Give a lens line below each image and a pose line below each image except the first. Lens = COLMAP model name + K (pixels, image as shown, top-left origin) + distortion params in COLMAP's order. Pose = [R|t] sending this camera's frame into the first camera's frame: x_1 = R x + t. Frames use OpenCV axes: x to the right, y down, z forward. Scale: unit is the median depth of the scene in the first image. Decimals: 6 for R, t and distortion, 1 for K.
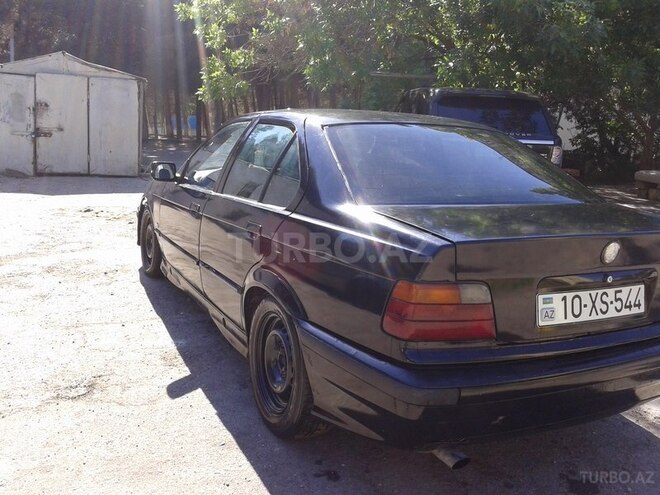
lens RADIAL K [[628.9, 0, 330.0], [0, 628.9, 247.5], [0, 0, 1]] dist [0.086804, -0.184150]
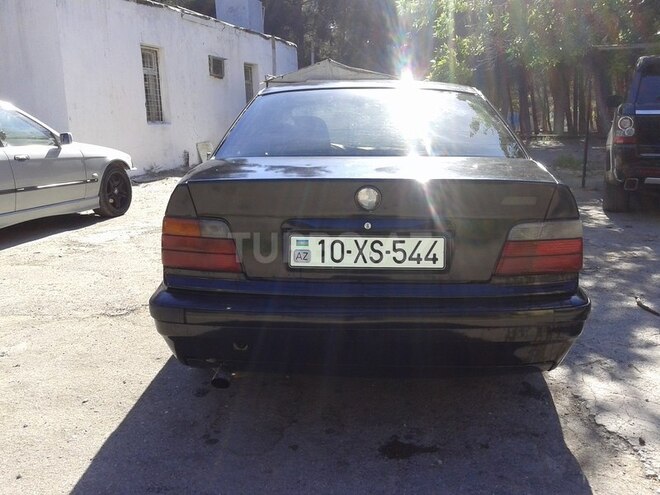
lens RADIAL K [[628.9, 0, 330.0], [0, 628.9, 247.5], [0, 0, 1]] dist [0.086804, -0.184150]
pose [[0.858060, 0.051956, -0.510914, 0.858089], [-0.052205, 0.998540, 0.013867, 0.070815], [0.510889, 0.014774, 0.859520, 0.129407]]
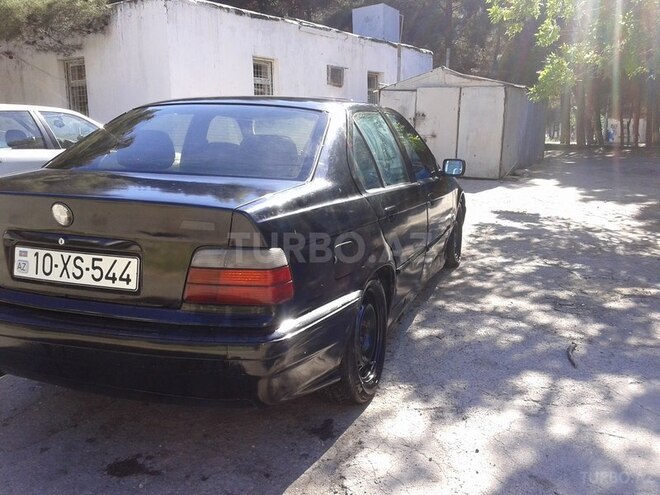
lens RADIAL K [[628.9, 0, 330.0], [0, 628.9, 247.5], [0, 0, 1]] dist [0.086804, -0.184150]
pose [[0.674690, 0.099704, -0.731336, 1.399049], [-0.115822, 0.992861, 0.028508, -0.016688], [0.728957, 0.065471, 0.681421, 0.607639]]
